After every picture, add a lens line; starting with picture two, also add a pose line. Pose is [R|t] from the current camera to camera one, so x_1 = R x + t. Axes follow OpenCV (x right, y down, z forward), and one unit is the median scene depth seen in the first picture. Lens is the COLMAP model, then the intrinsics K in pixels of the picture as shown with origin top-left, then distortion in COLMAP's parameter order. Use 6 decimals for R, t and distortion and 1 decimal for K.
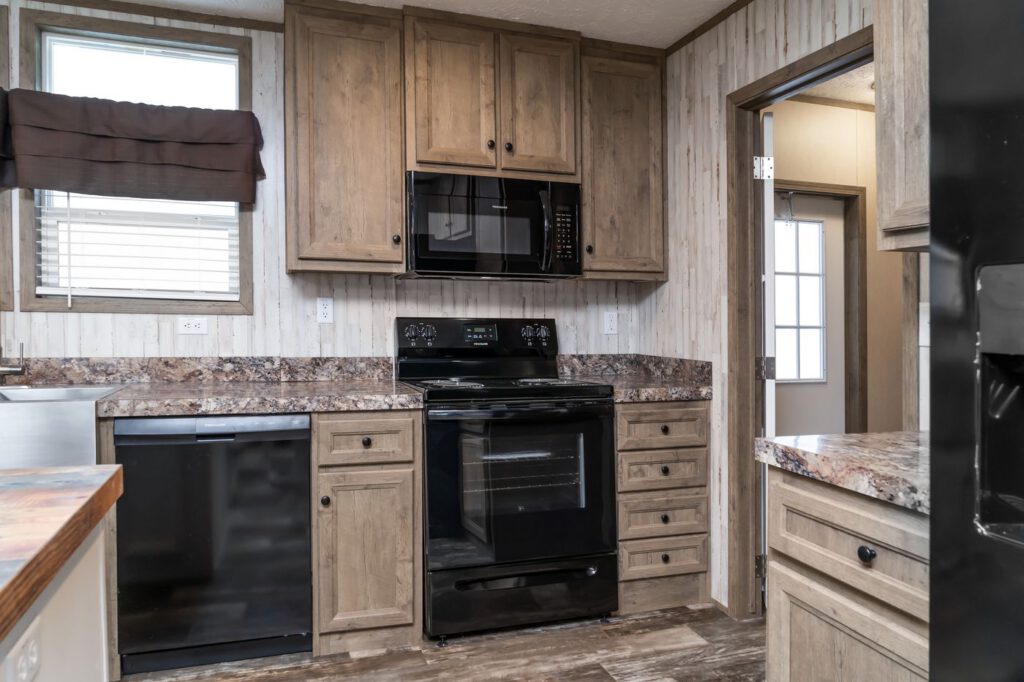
lens RADIAL K [[688.3, 0, 501.3], [0, 688.3, 345.6], [0, 0, 1]] dist [-0.011158, 0.006287]
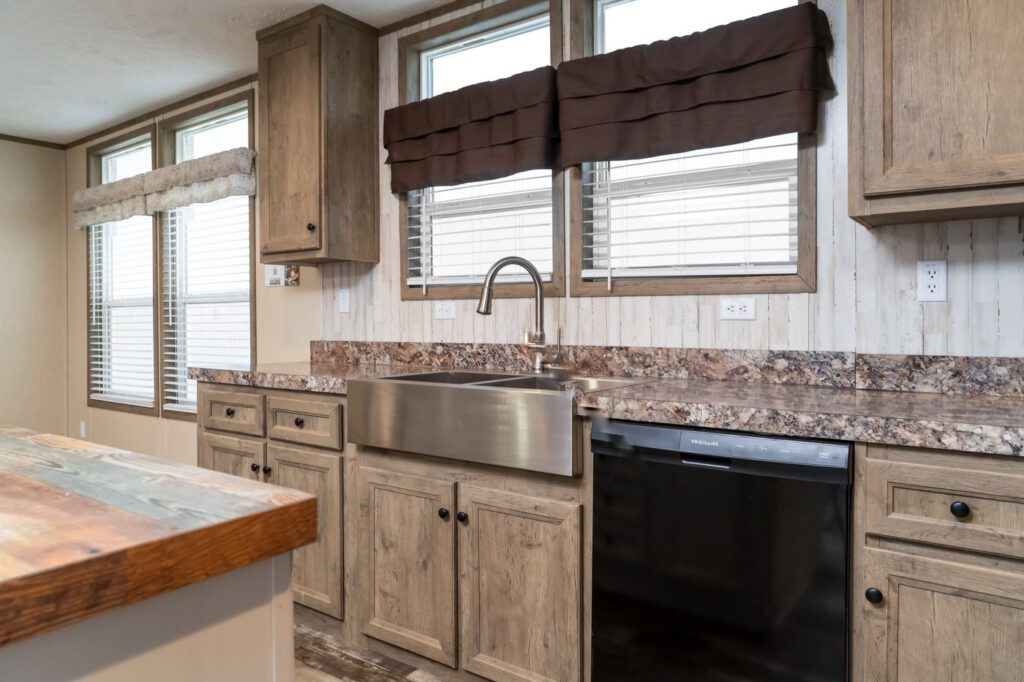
lens RADIAL K [[688.3, 0, 502.6], [0, 688.3, 342.4], [0, 0, 1]] dist [-0.011158, 0.006287]
pose [[0.588493, 0.014736, -0.808368, 0.022794], [-0.020323, 0.999788, 0.003430, 0.011743], [0.808247, 0.014410, 0.588668, 0.331861]]
